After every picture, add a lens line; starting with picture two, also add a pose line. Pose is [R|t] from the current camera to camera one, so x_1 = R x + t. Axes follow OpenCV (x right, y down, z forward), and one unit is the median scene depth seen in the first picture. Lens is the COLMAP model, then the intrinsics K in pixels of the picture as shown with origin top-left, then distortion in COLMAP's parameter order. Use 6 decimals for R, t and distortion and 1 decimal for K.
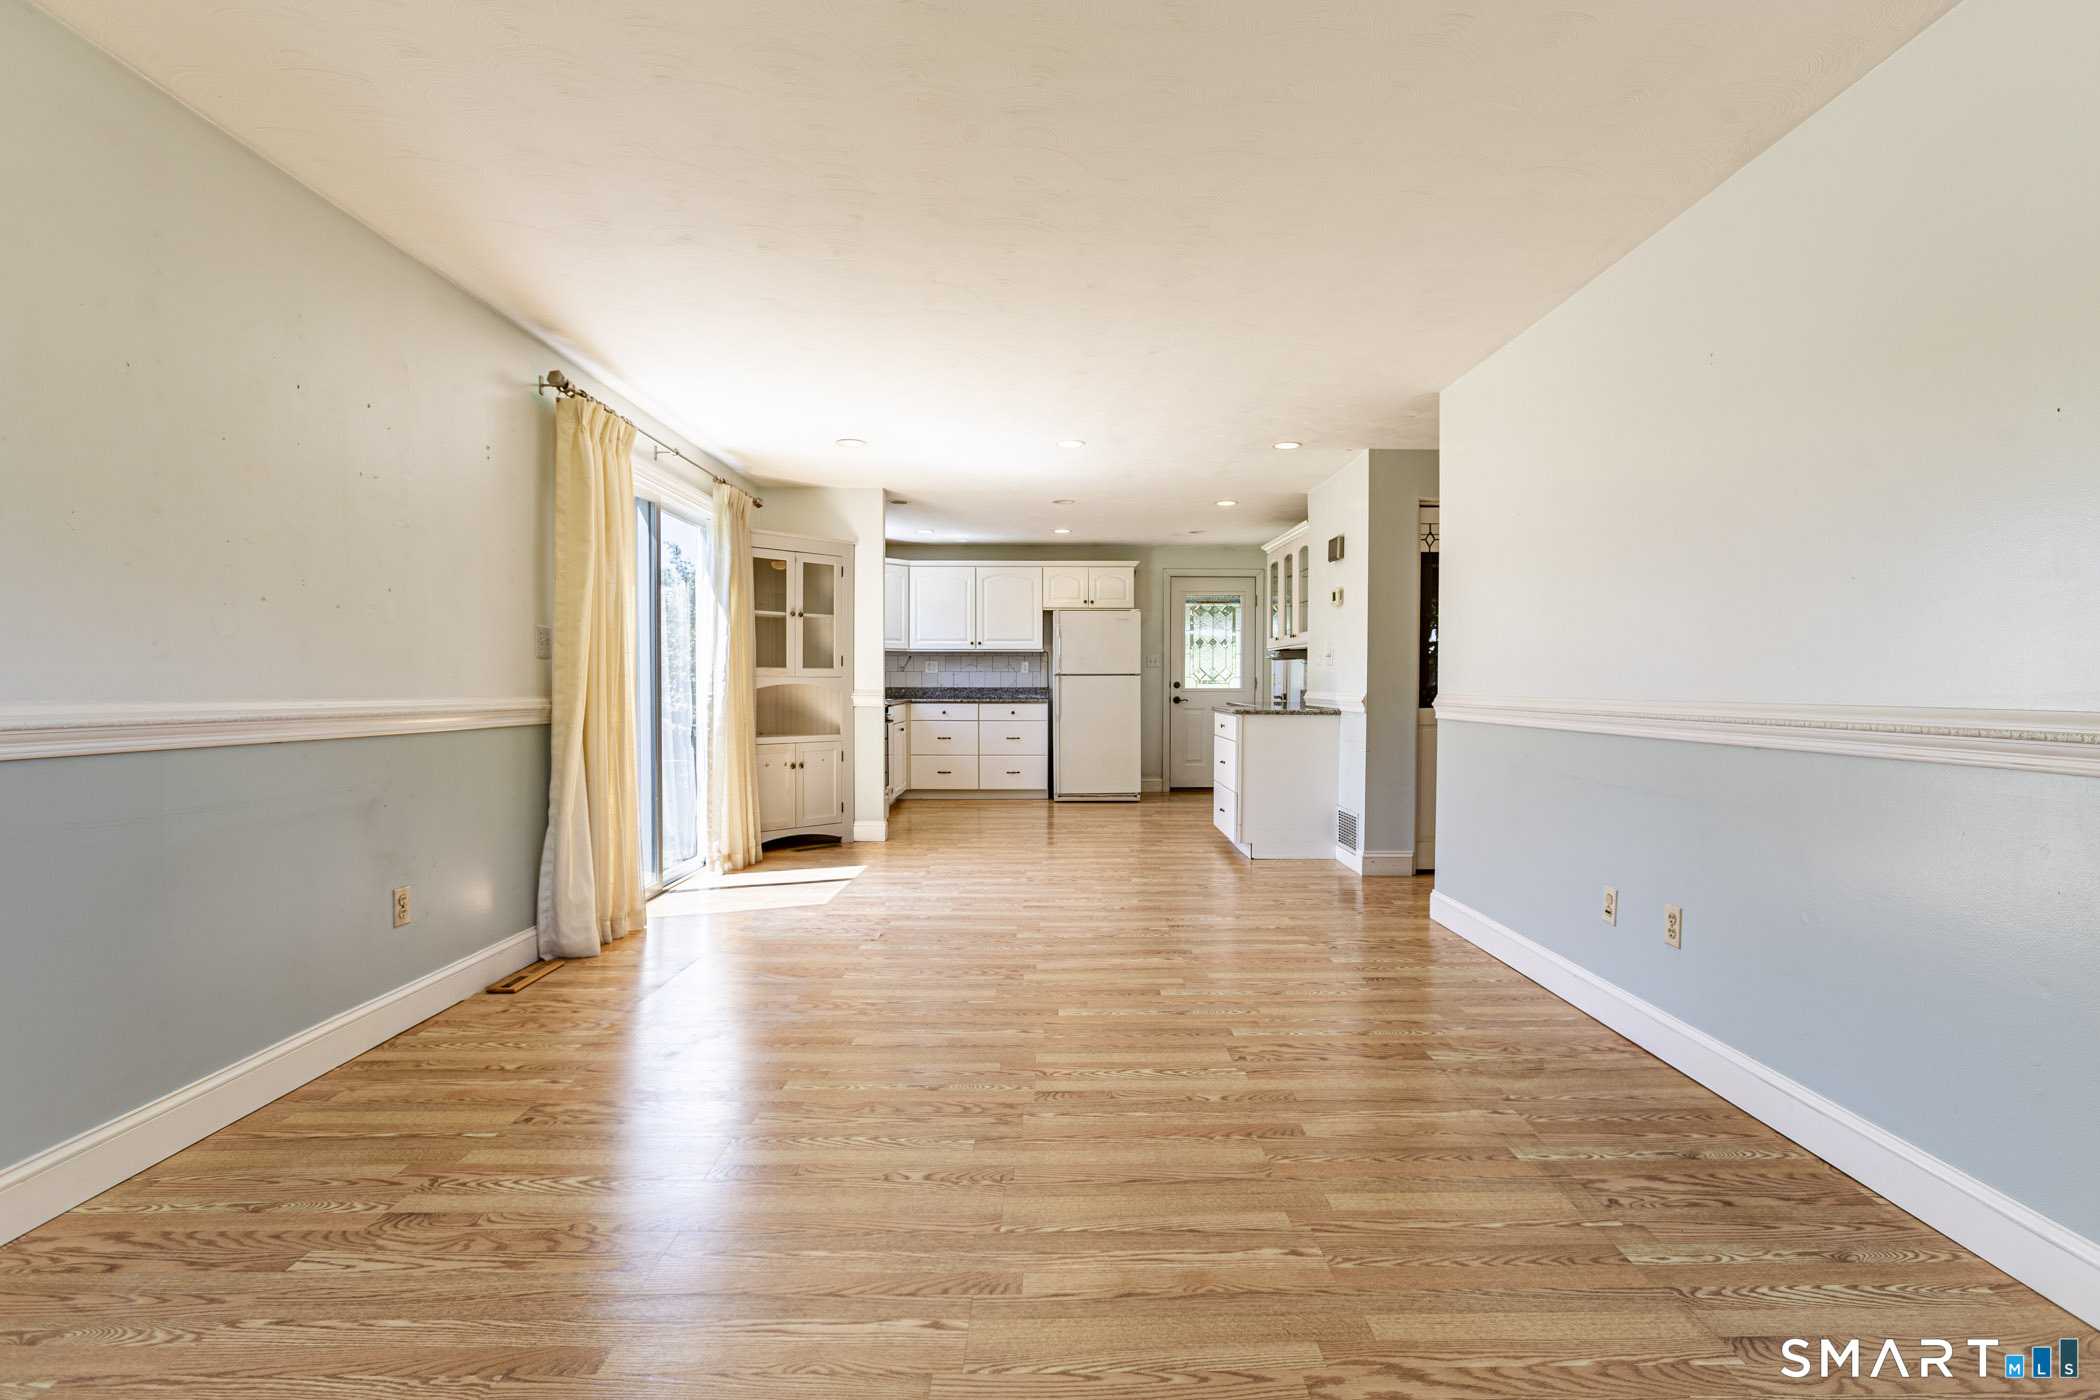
lens RADIAL K [[991.9, 0, 1062.2], [0, 991.9, 687.7], [0, 0, 1]] dist [-0.002137, 0.000991]
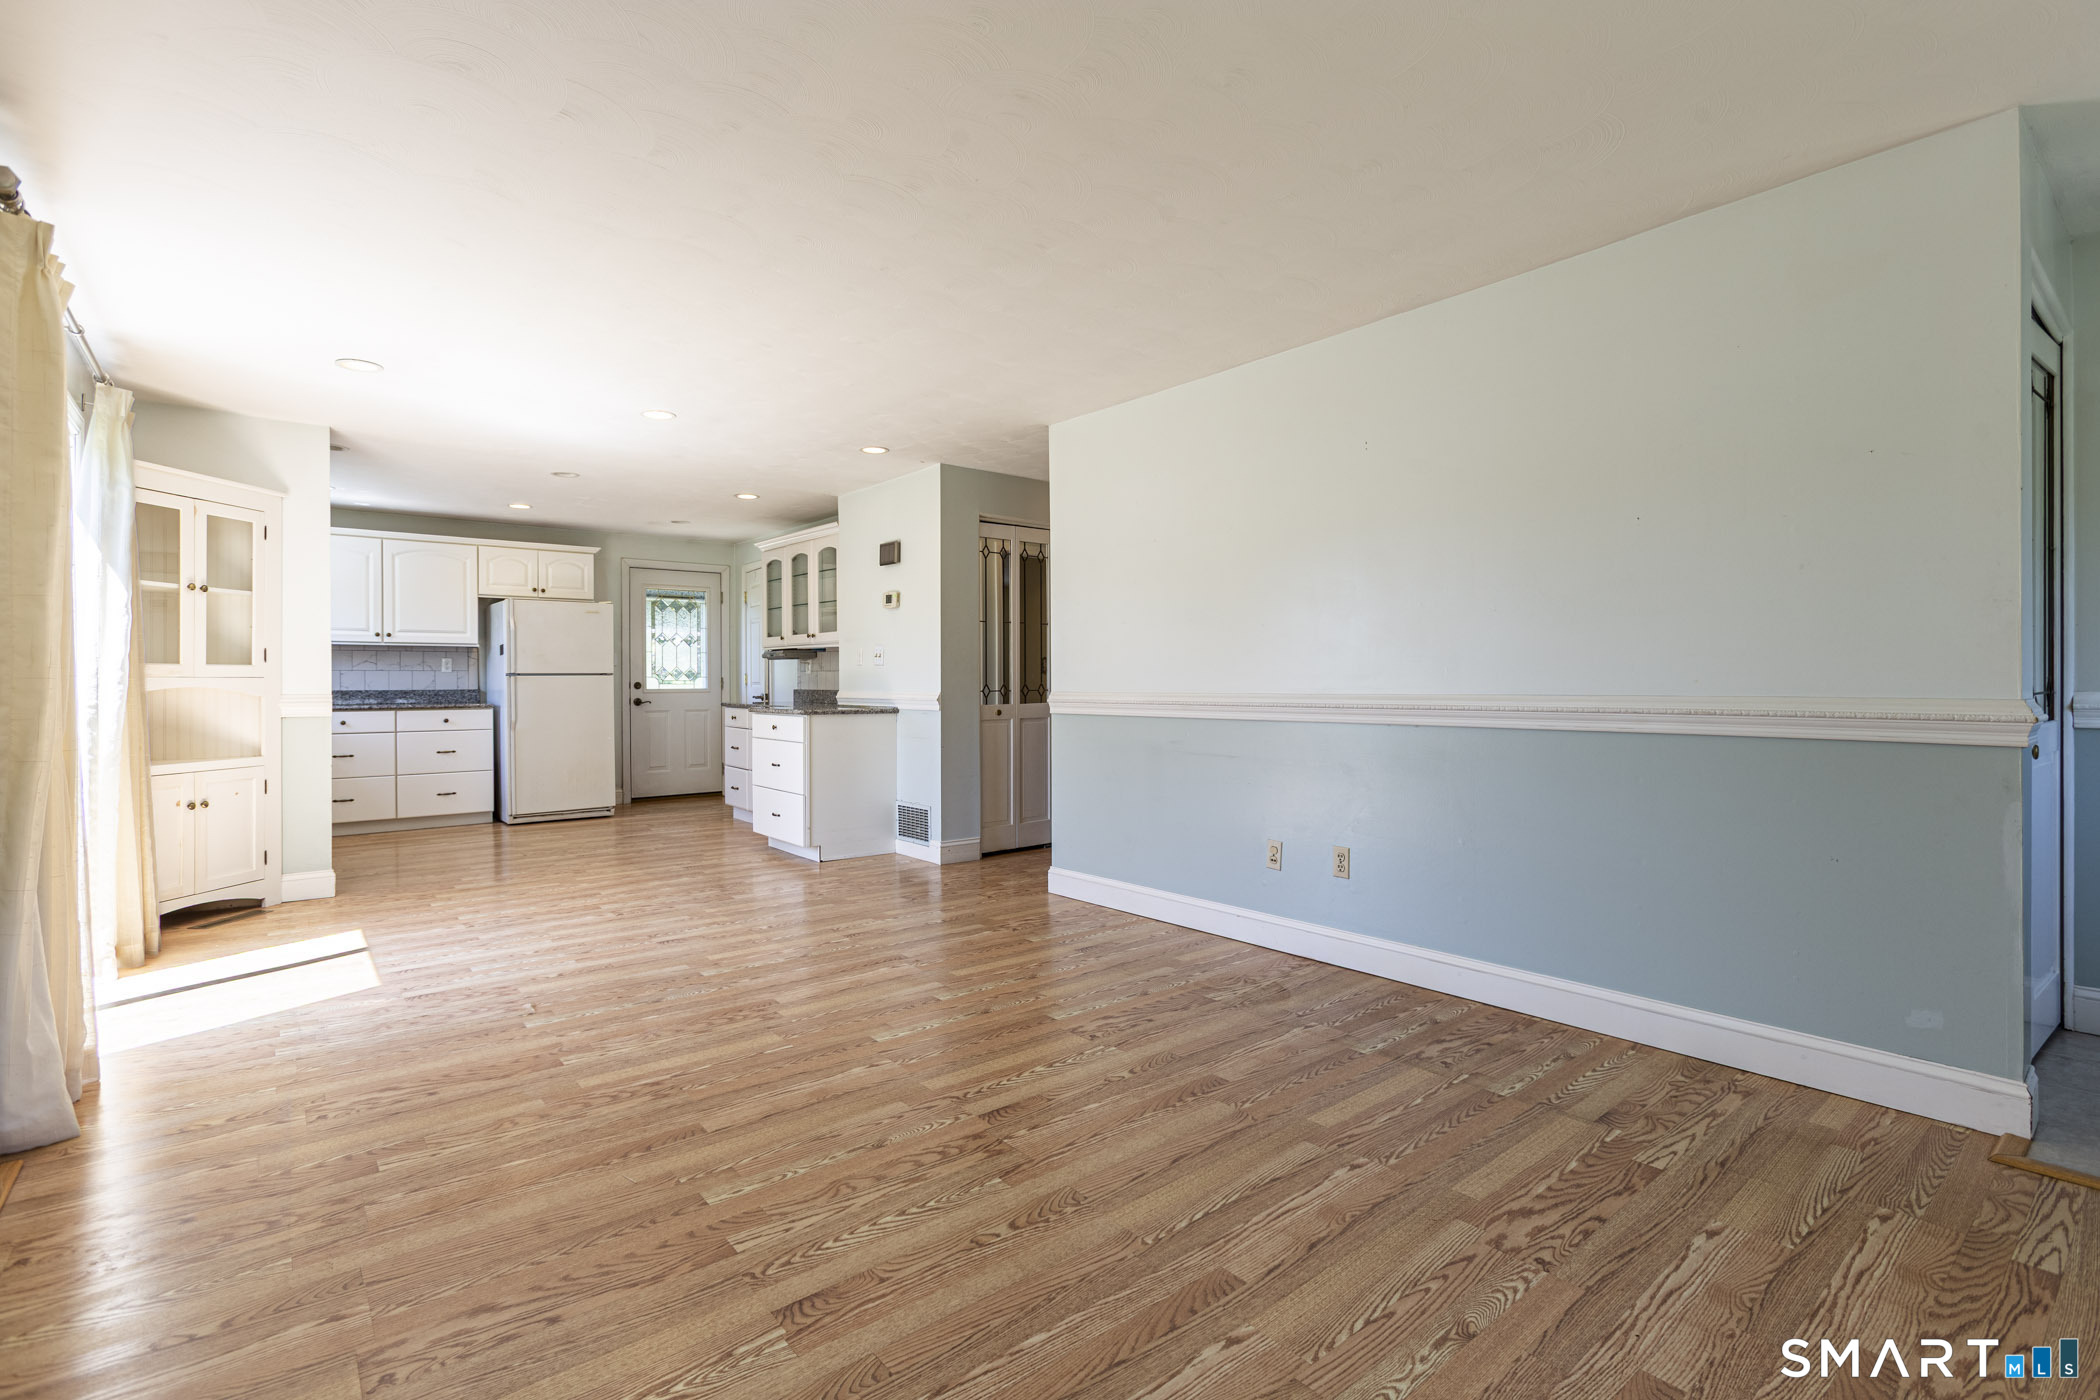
lens RADIAL K [[983.3, 0, 1032.4], [0, 983.3, 676.0], [0, 0, 1]] dist [-0.019930, 0.001096]
pose [[0.784293, -0.000018, 0.620390, -0.221439], [0.007252, 0.999932, -0.009139, -0.001136], [-0.620348, 0.011667, 0.784240, 0.091121]]
